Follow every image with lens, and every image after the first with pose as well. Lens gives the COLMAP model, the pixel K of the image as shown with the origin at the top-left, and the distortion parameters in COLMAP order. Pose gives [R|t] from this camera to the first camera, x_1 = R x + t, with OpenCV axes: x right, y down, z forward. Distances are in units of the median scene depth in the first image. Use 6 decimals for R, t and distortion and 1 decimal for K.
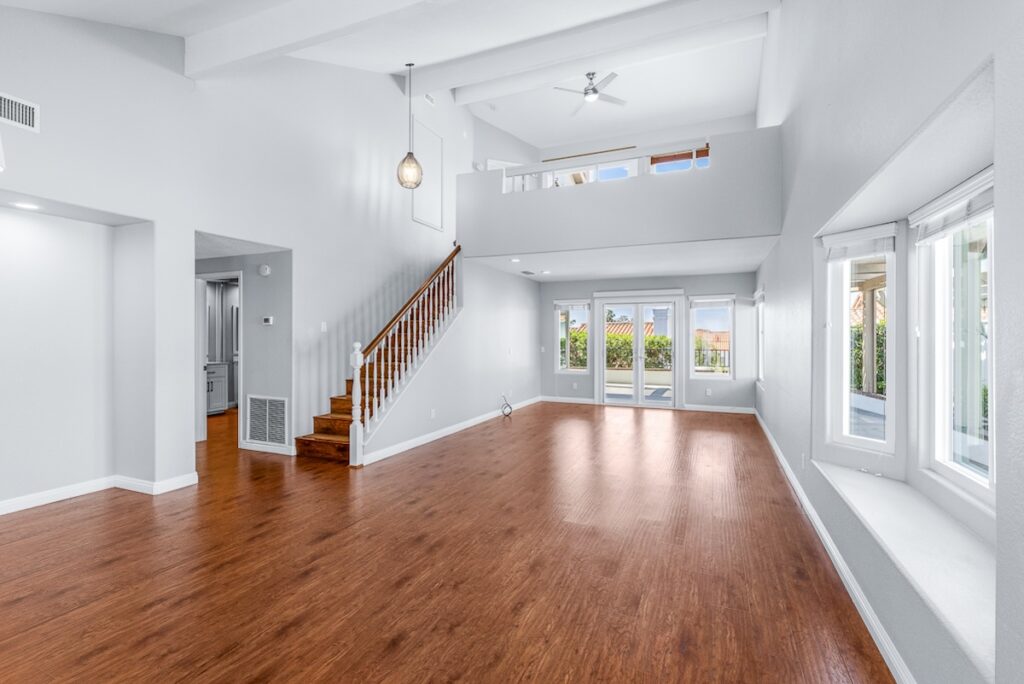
lens RADIAL K [[459.9, 0, 509.0], [0, 459.9, 337.9], [0, 0, 1]] dist [0.003943, 0.000018]
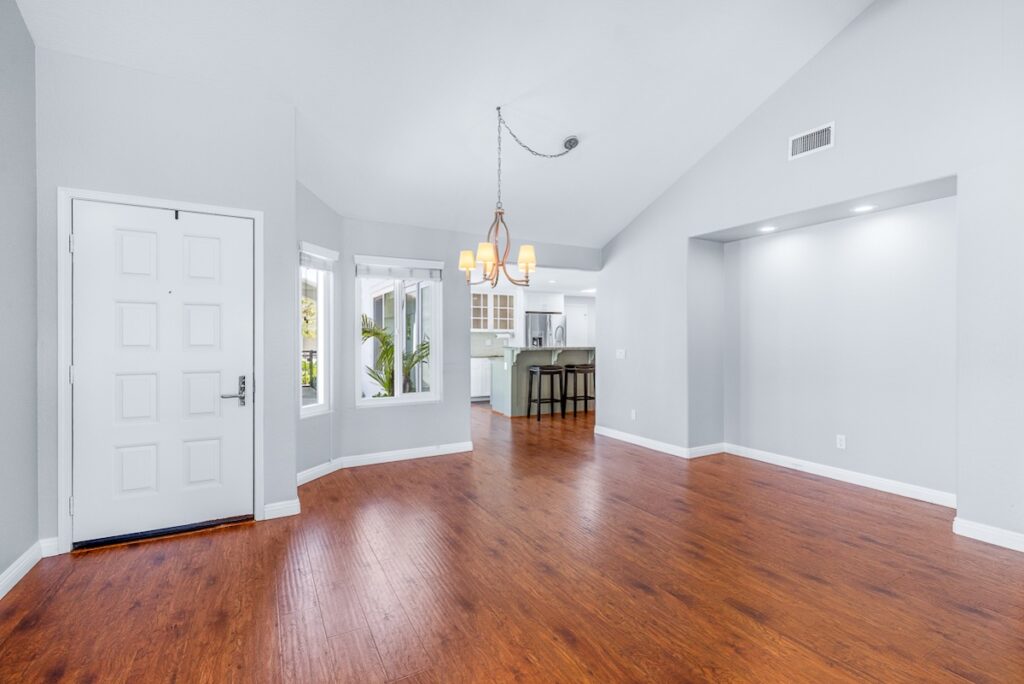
lens RADIAL K [[459.9, 0, 511.3], [0, 459.9, 343.2], [0, 0, 1]] dist [0.003943, 0.000018]
pose [[-0.603219, 0.006735, -0.797547, 0.158721], [-0.003593, 0.999931, 0.011161, 0.013787], [0.797567, 0.009598, -0.603154, 0.512312]]
